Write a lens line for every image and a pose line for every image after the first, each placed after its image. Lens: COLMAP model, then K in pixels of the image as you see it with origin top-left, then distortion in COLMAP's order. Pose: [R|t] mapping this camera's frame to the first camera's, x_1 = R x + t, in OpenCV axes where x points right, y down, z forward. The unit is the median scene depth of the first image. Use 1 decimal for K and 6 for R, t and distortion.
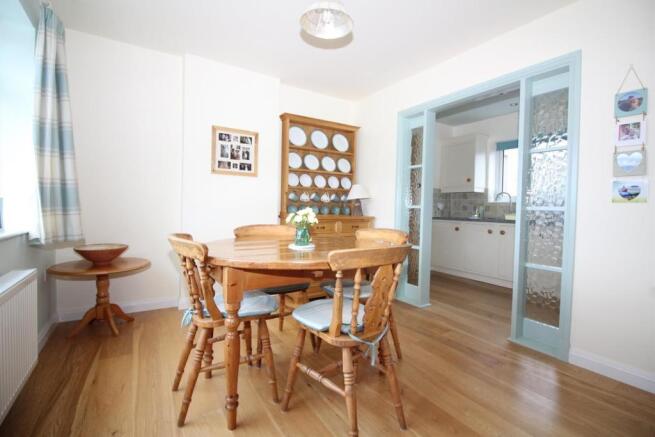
lens RADIAL K [[303.5, 0, 326.5], [0, 303.5, 214.2], [0, 0, 1]] dist [0.001651, -0.013737]
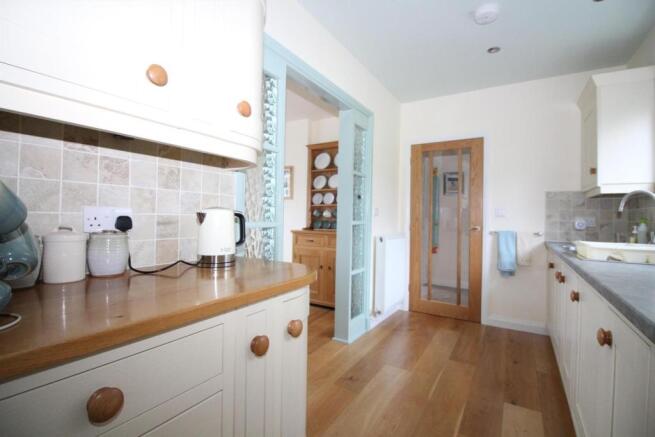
lens RADIAL K [[303.5, 0, 326.5], [0, 303.5, 214.2], [0, 0, 1]] dist [0.001651, -0.013737]
pose [[0.435178, -0.020493, -0.900111, 0.936129], [-0.034169, 0.998645, -0.039256, -0.010827], [0.899696, 0.047839, 0.433888, 0.520671]]
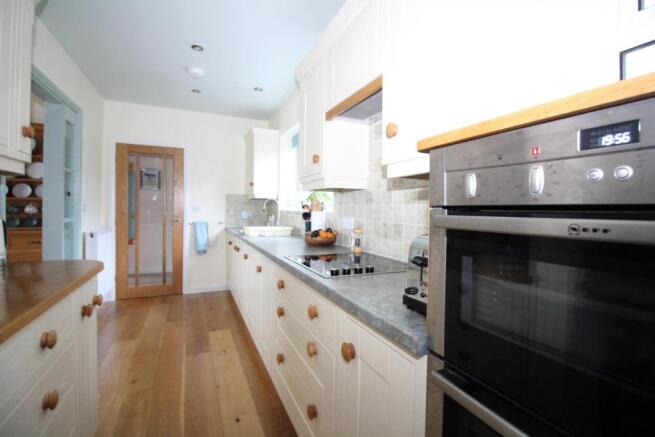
lens RADIAL K [[303.5, 0, 326.5], [0, 303.5, 214.2], [0, 0, 1]] dist [0.001651, -0.013737]
pose [[0.989975, -0.005830, -0.141121, 1.025809], [0.003623, 0.999867, -0.015893, -0.021880], [0.141195, 0.015222, 0.989865, 0.270352]]
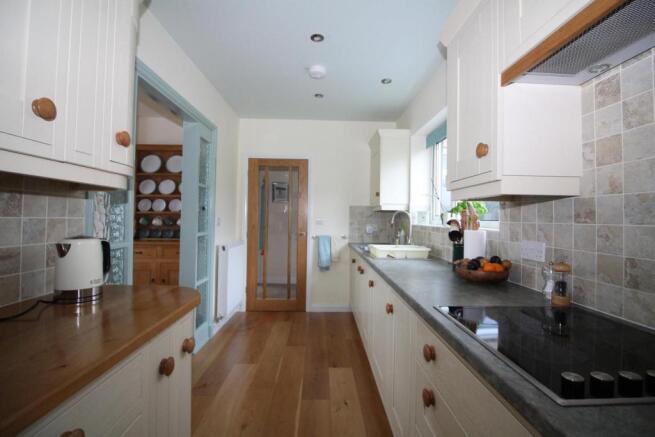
lens RADIAL K [[303.5, 0, 326.5], [0, 303.5, 214.2], [0, 0, 1]] dist [0.001651, -0.013737]
pose [[0.856518, -0.015505, -0.515884, 0.957395], [-0.010606, 0.998809, -0.047628, -0.038643], [0.516008, 0.046266, 0.855334, 0.420486]]
